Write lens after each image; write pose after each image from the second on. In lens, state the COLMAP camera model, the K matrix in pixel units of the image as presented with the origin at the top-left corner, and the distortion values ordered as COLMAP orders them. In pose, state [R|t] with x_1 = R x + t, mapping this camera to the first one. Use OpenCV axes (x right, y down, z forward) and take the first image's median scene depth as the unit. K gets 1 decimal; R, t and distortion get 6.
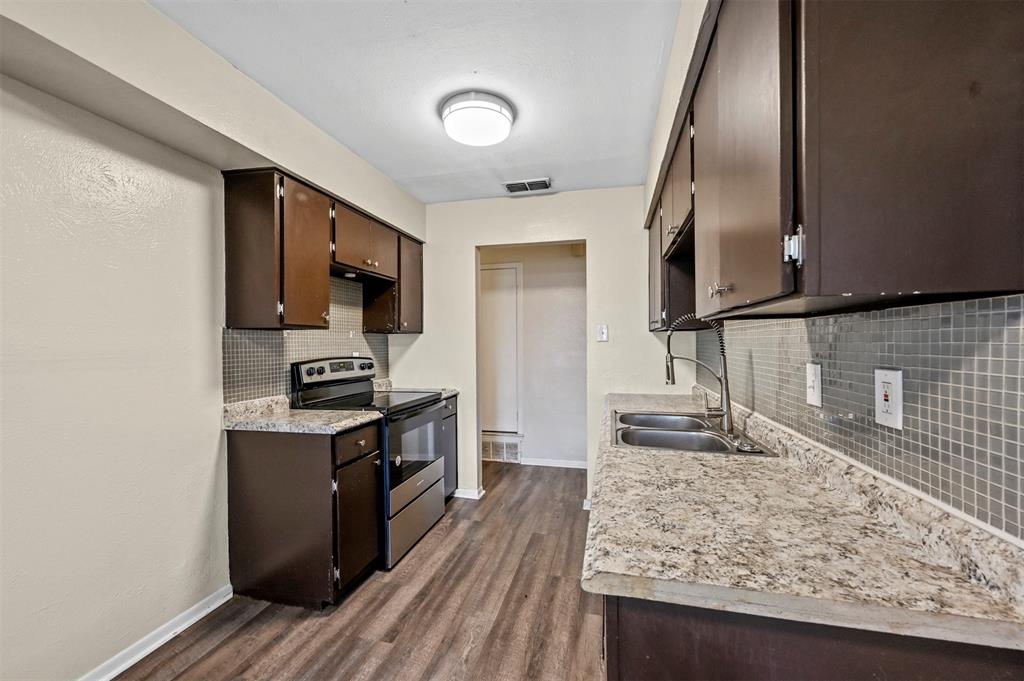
lens RADIAL K [[404.2, 0, 517.1], [0, 404.2, 343.4], [0, 0, 1]] dist [-0.000581, 0.002008]
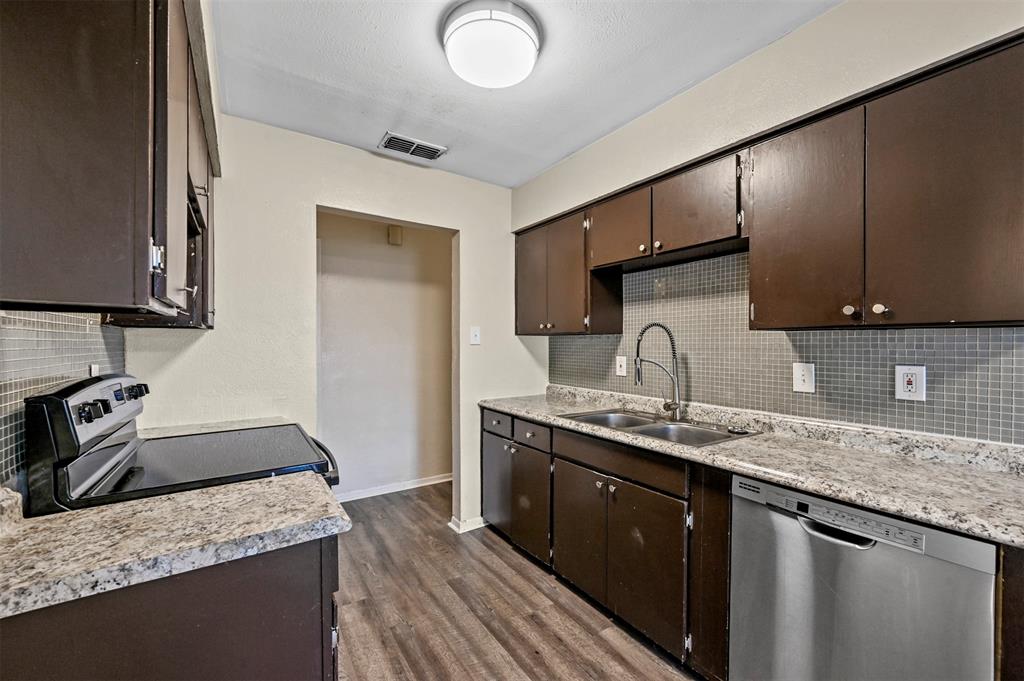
lens RADIAL K [[404.2, 0, 511.2], [0, 404.2, 344.6], [0, 0, 1]] dist [-0.000581, 0.002008]
pose [[0.678973, 0.007195, 0.734128, -0.616269], [-0.005488, 0.999974, -0.004724, -0.002017], [-0.734143, -0.000821, 0.678994, 0.467686]]
